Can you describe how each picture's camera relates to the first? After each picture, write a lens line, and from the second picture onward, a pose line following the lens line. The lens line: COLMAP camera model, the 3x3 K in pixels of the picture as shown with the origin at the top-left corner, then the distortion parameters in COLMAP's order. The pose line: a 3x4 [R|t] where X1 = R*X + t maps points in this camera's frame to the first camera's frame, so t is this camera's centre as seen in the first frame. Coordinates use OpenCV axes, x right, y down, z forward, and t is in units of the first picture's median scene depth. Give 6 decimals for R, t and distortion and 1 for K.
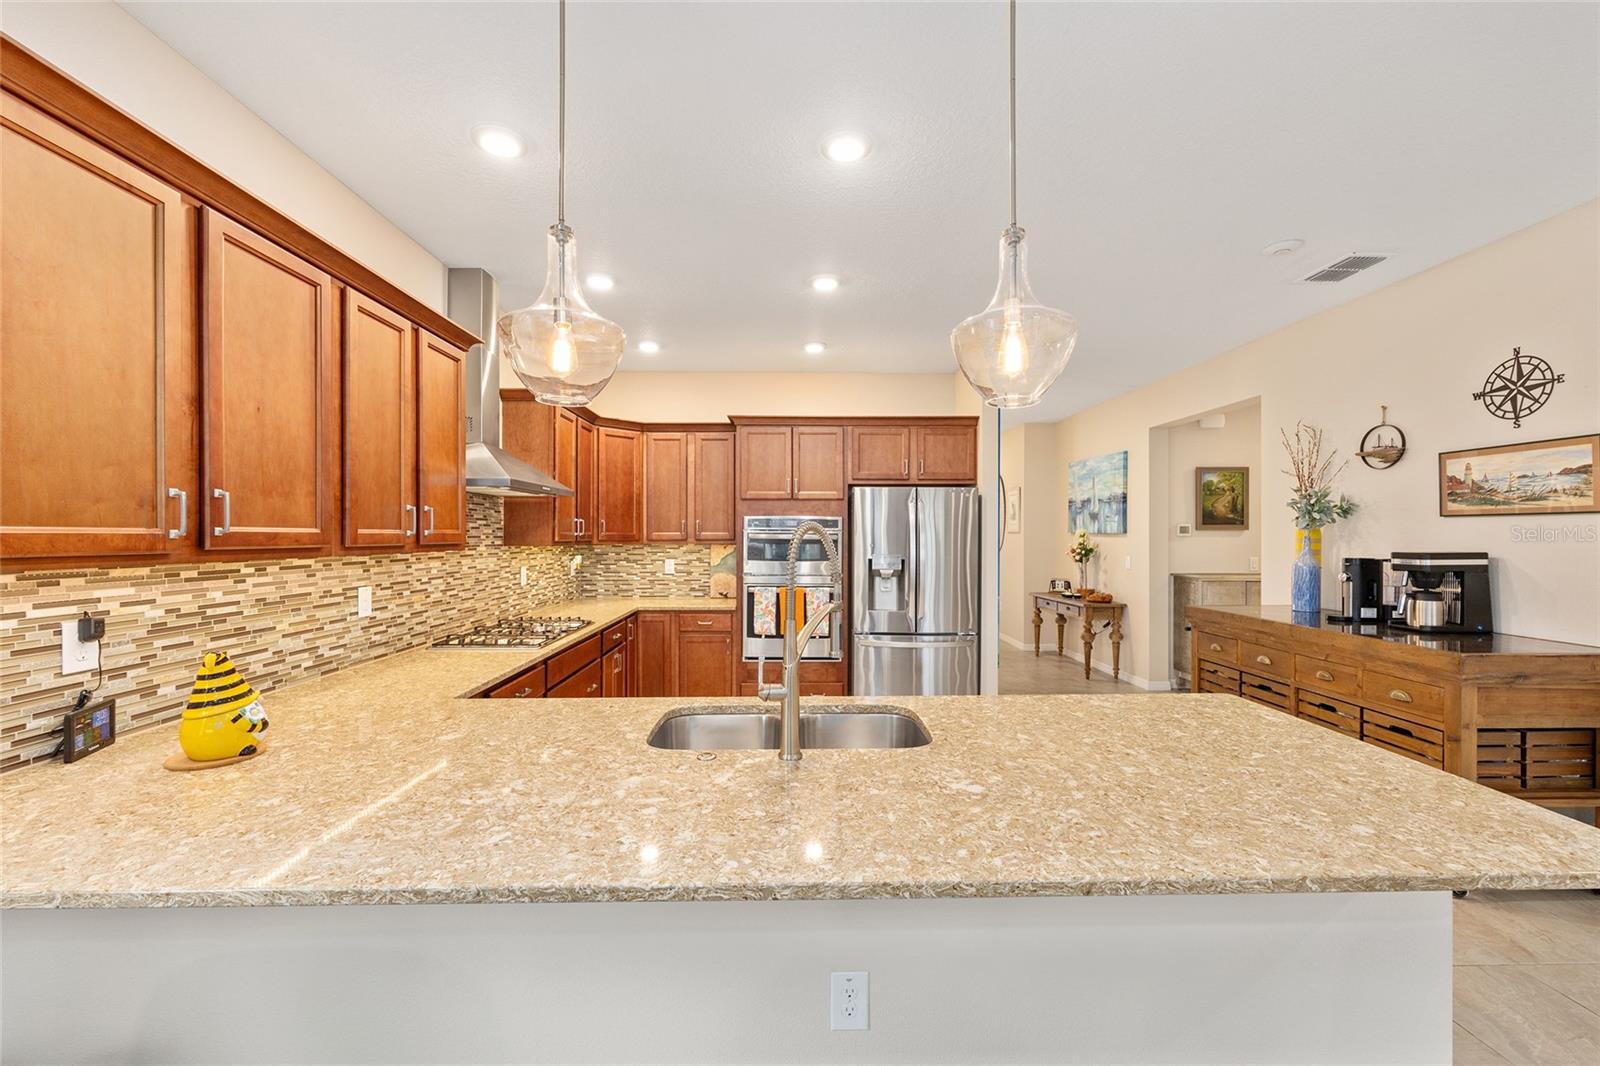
lens RADIAL K [[642.2, 0, 800.3], [0, 642.2, 536.8], [0, 0, 1]] dist [-0.003105, 0.001276]
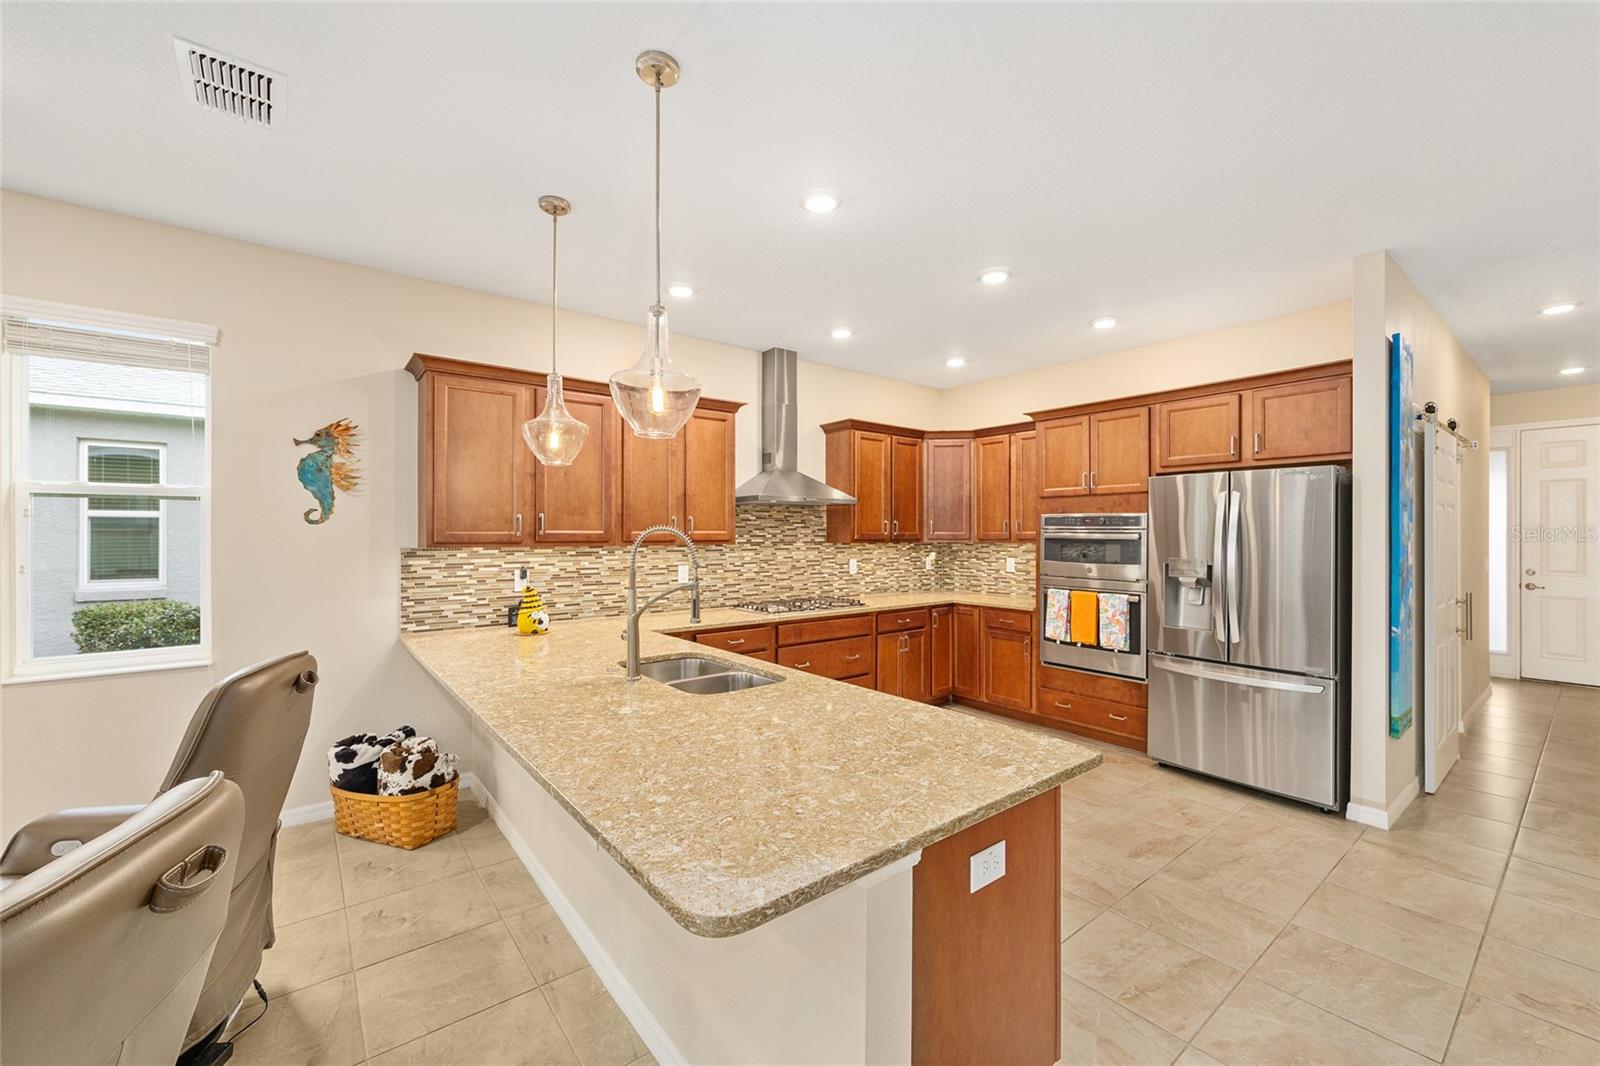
lens RADIAL K [[642.2, 0, 798.1], [0, 642.2, 534.3], [0, 0, 1]] dist [-0.003105, 0.001276]
pose [[0.601419, -0.000314, -0.798934, 0.774022], [-0.001853, 0.999997, -0.001788, -0.000574], [0.798932, 0.002556, 0.601416, 0.210021]]
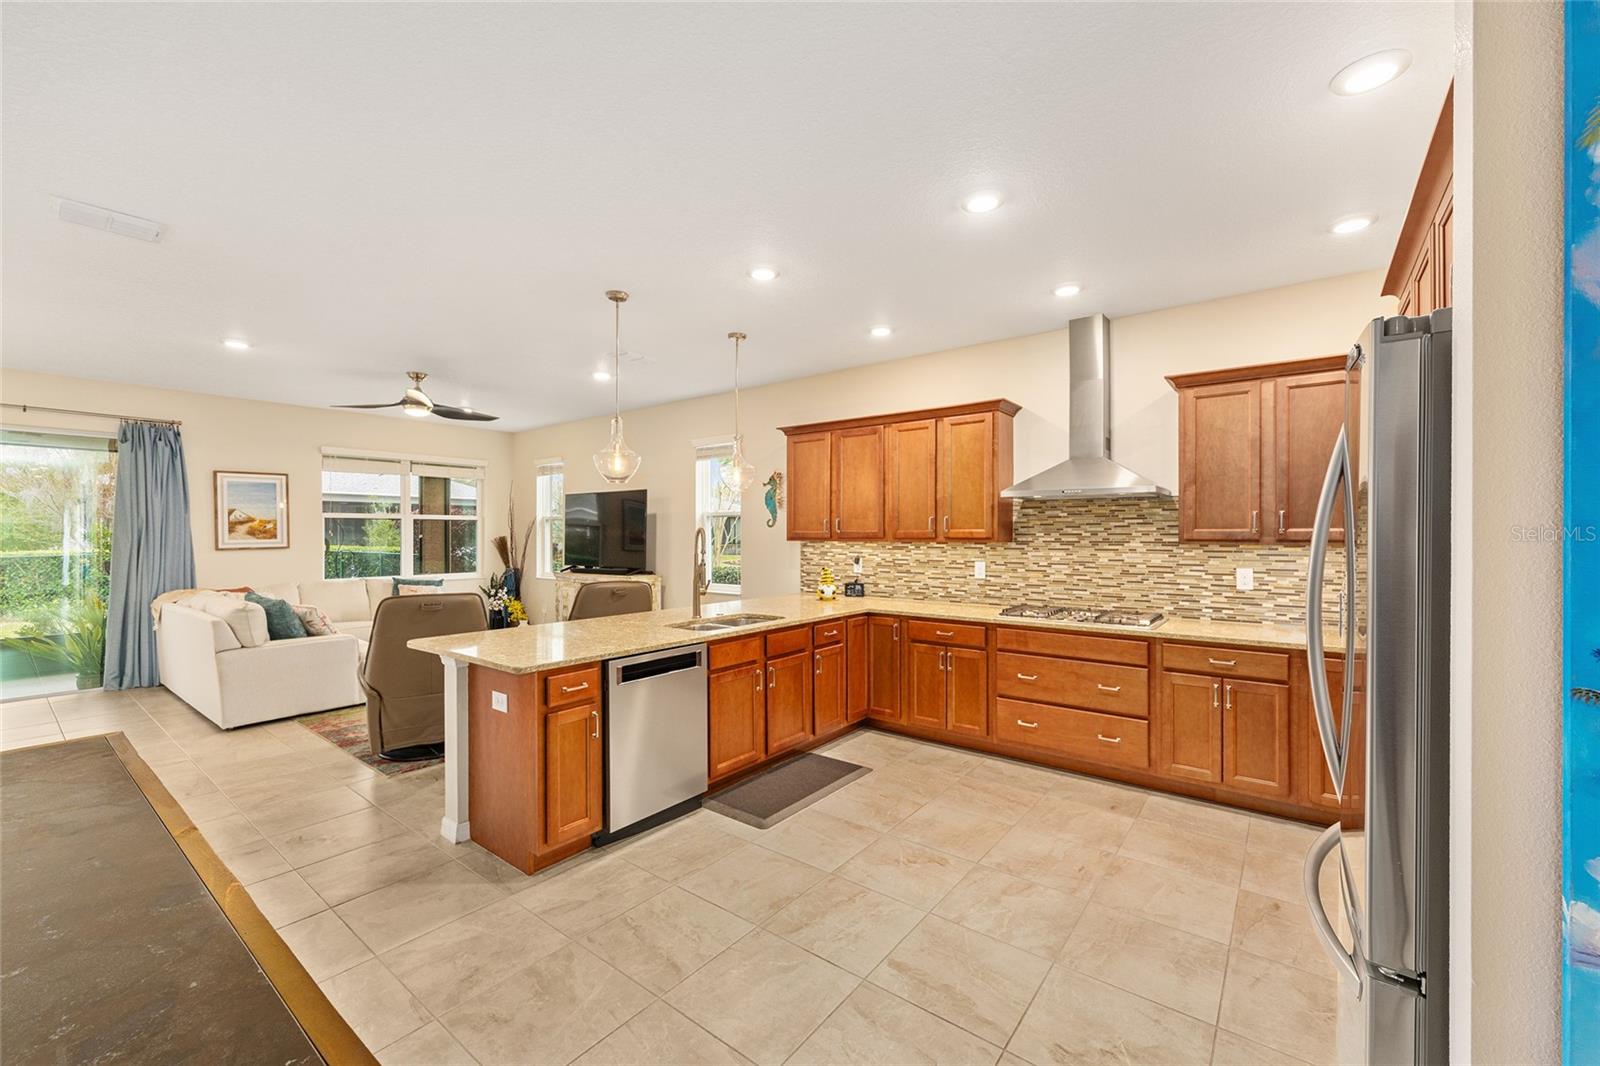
lens RADIAL K [[642.2, 0, 801.2], [0, 642.2, 534.1], [0, 0, 1]] dist [-0.003105, 0.001276]
pose [[-0.631479, 0.002151, -0.775390, 0.933334], [-0.000985, 0.999993, 0.003576, -0.004089], [0.775392, 0.003021, -0.631472, 1.596307]]
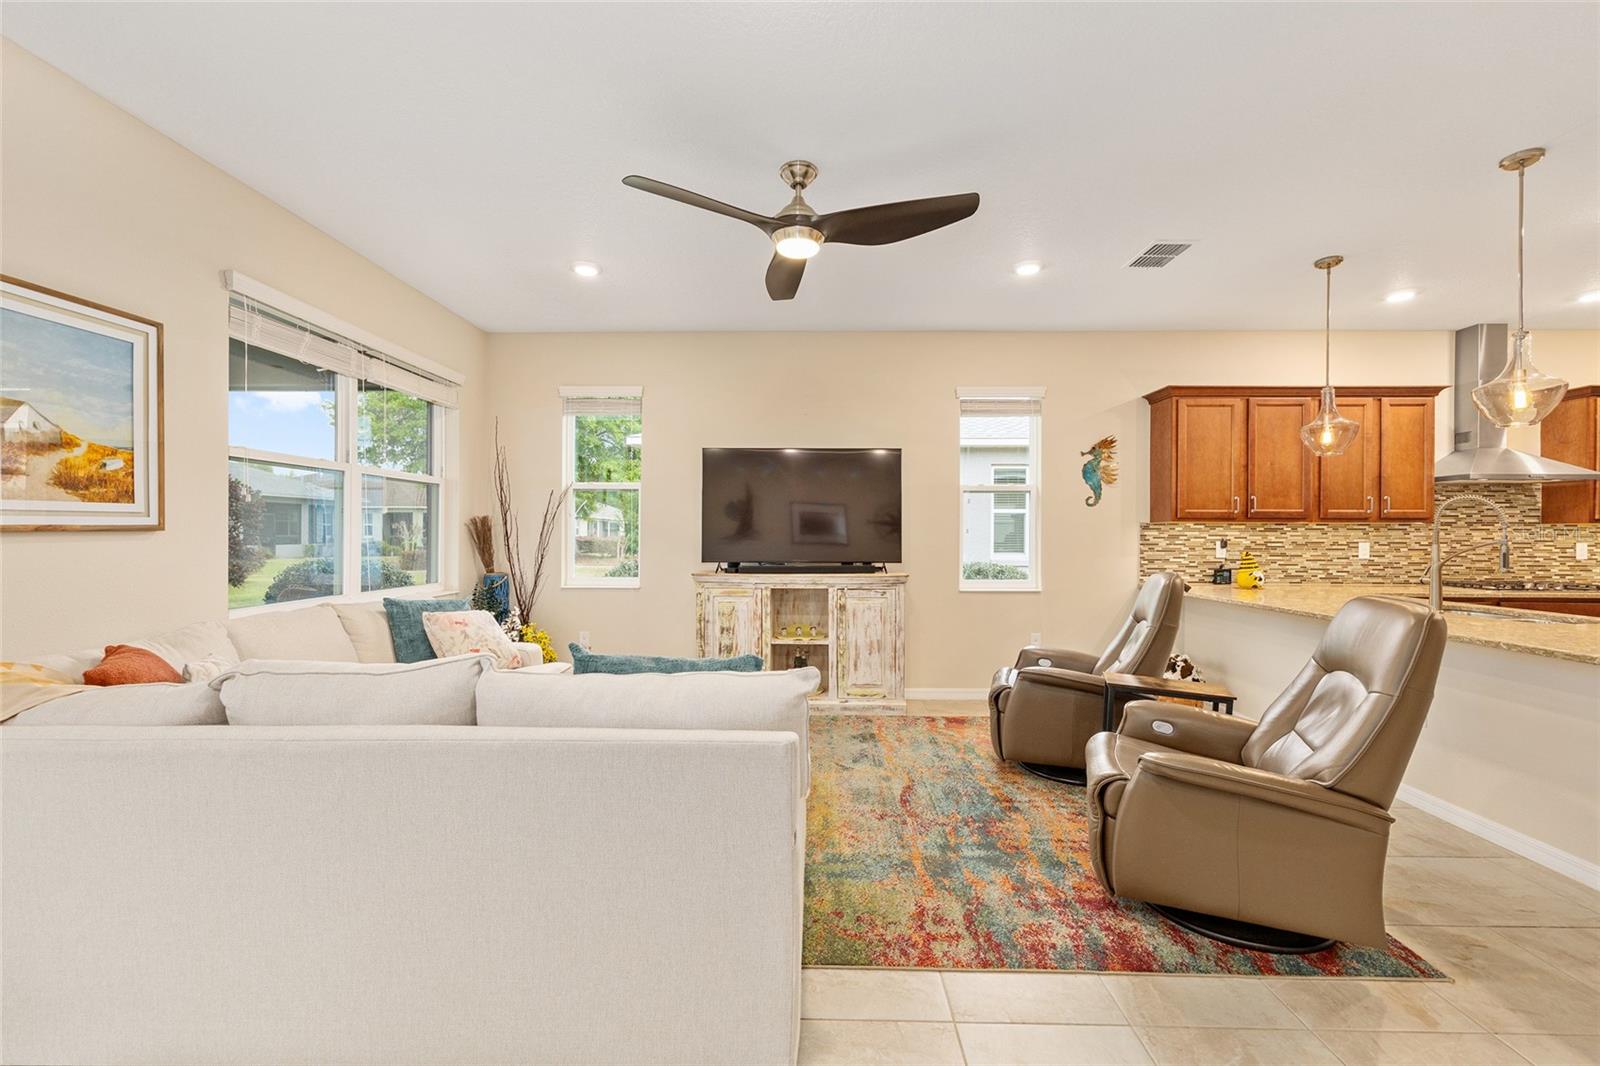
lens RADIAL K [[642.2, 0, 800.4], [0, 642.2, 534.5], [0, 0, 1]] dist [-0.003105, 0.001276]
pose [[-0.042249, 0.001750, -0.999106, 1.116105], [-0.006721, 0.999975, 0.002036, 0.057172], [0.999085, 0.006801, -0.042236, -0.486503]]
